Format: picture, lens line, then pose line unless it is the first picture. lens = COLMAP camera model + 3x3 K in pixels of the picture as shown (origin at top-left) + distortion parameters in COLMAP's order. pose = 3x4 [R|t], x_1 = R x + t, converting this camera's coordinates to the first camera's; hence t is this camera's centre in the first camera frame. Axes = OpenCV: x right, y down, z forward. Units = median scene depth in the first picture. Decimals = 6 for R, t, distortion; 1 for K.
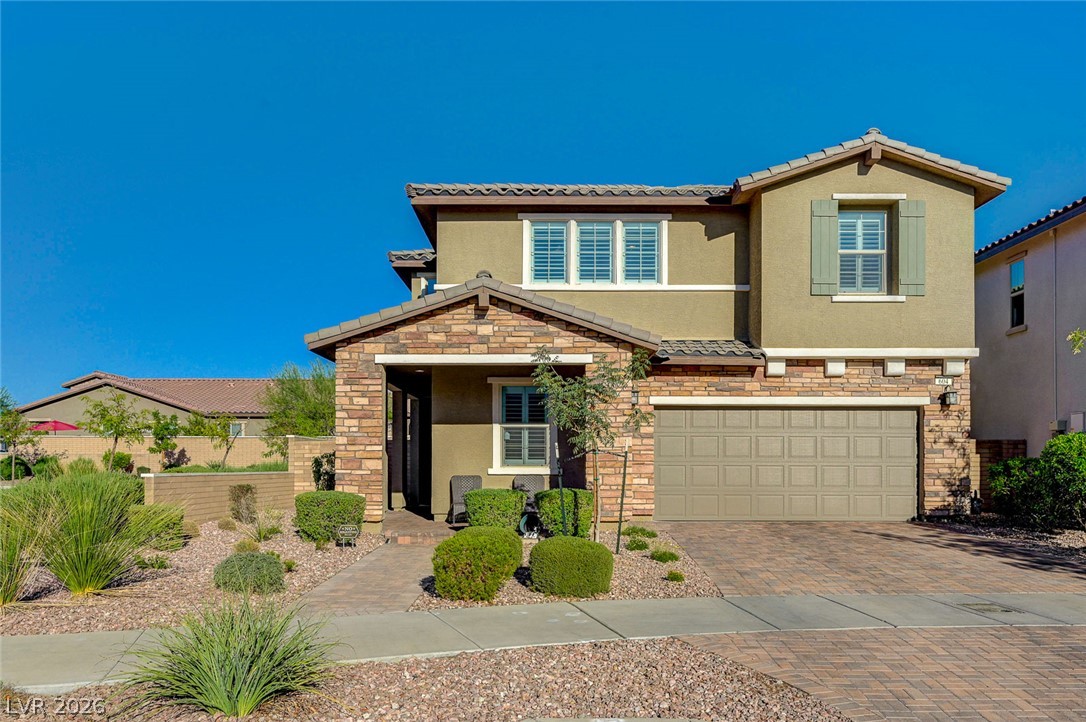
lens RADIAL K [[790.7, 0, 544.5], [0, 790.7, 364.8], [0, 0, 1]] dist [-0.002977, -0.000933]
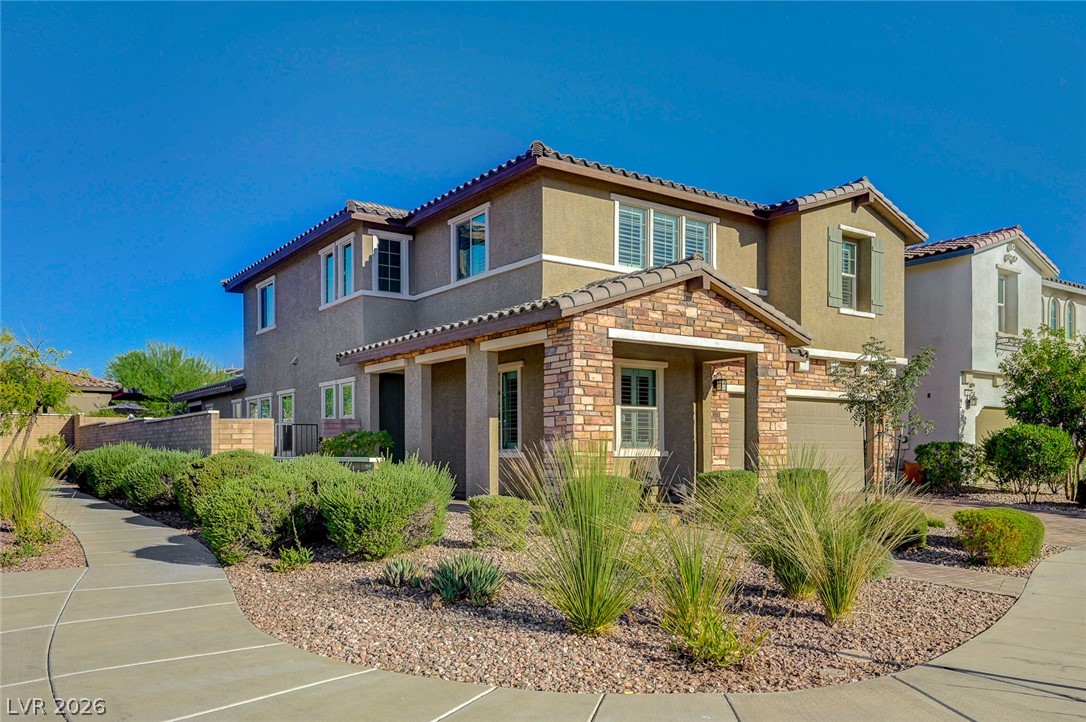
lens RADIAL K [[790.7, 0, 544.1], [0, 790.7, 358.3], [0, 0, 1]] dist [-0.002977, -0.000933]
pose [[0.835432, 0.061484, 0.546144, -0.772637], [-0.067259, 0.997691, -0.009433, 0.036073], [-0.545463, -0.028852, 0.837638, 0.260477]]
